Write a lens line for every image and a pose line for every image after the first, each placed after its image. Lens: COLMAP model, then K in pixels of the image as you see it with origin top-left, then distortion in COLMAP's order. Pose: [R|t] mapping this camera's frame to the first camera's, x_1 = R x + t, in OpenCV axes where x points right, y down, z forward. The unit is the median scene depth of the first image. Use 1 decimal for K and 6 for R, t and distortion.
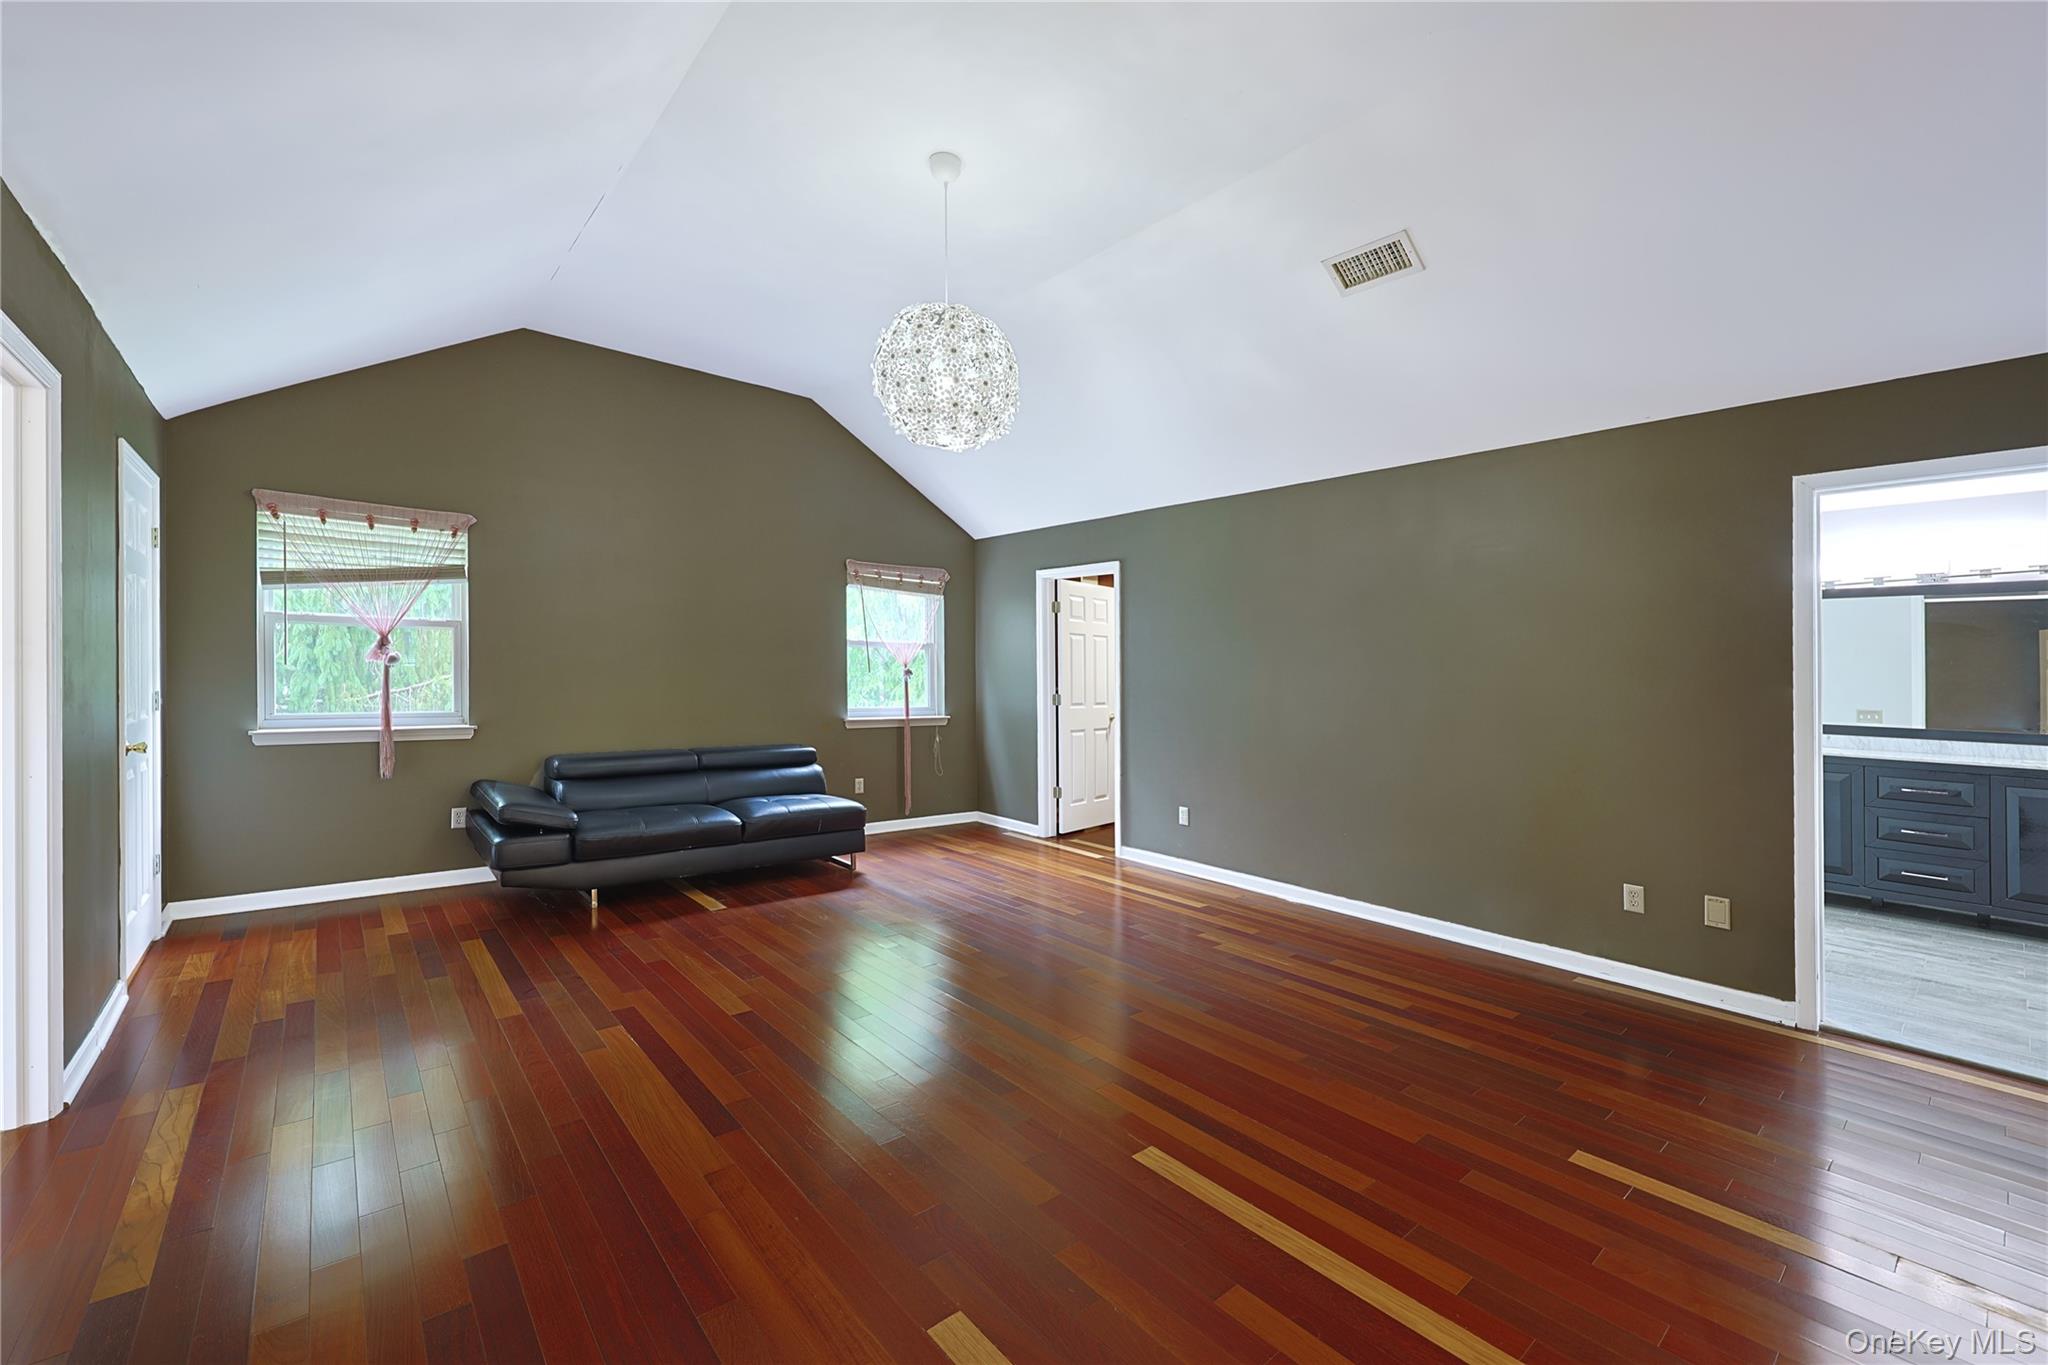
lens RADIAL K [[822.9, 0, 1037.1], [0, 822.9, 676.5], [0, 0, 1]] dist [-0.000318, 0.001034]
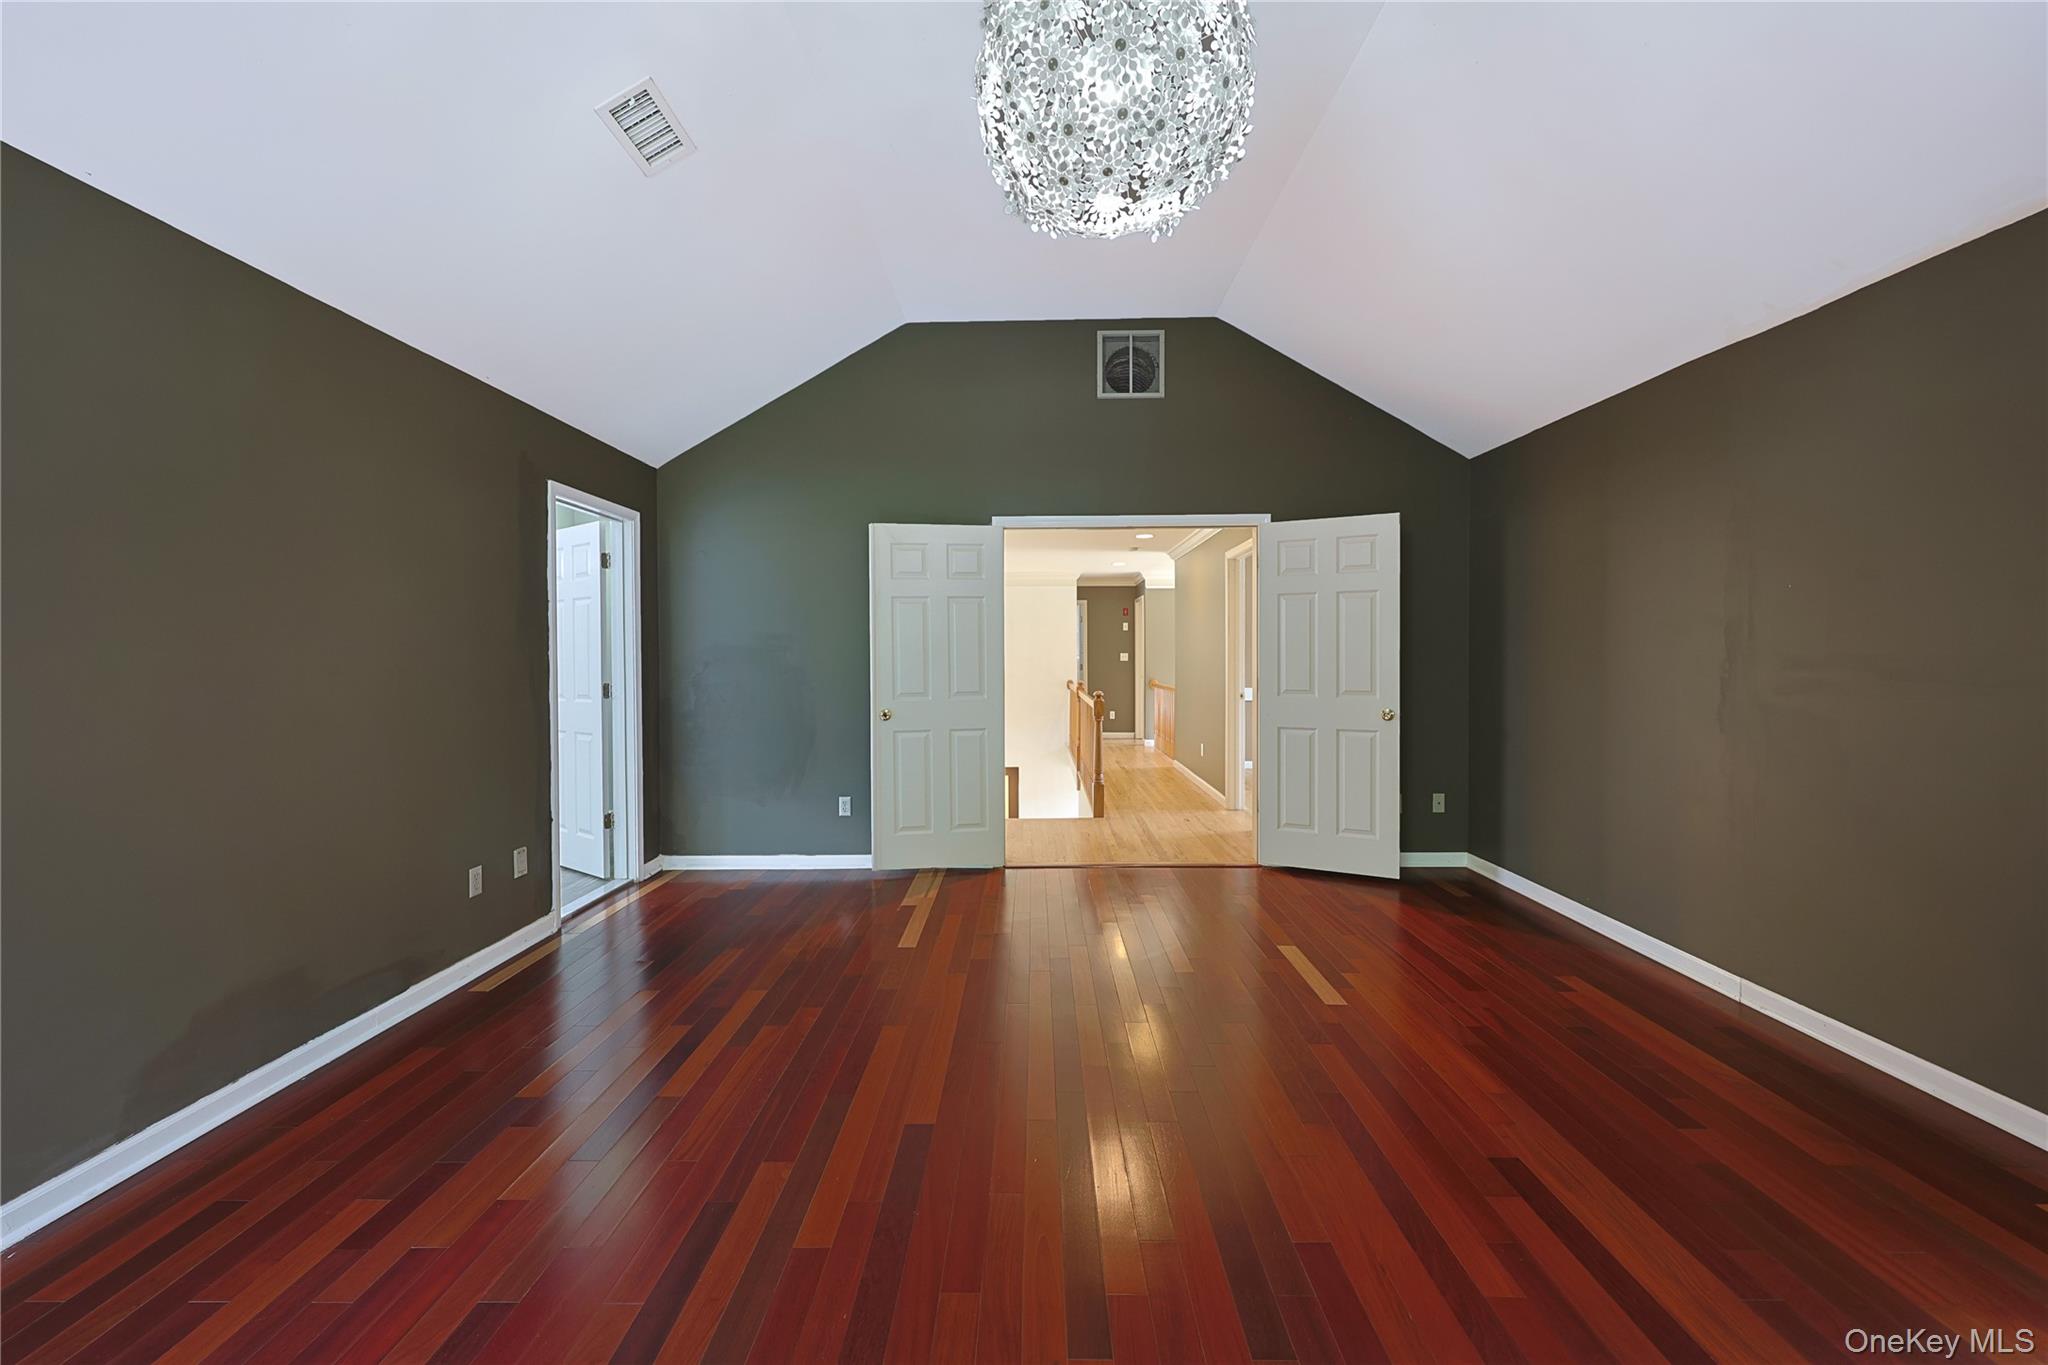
lens RADIAL K [[822.9, 0, 1029.8], [0, 822.9, 673.6], [0, 0, 1]] dist [-0.000318, 0.001034]
pose [[-0.760062, -0.029180, 0.649195, -0.373428], [-0.015152, 0.999516, 0.027186, -0.002020], [-0.649674, 0.010827, -0.760136, 1.365171]]
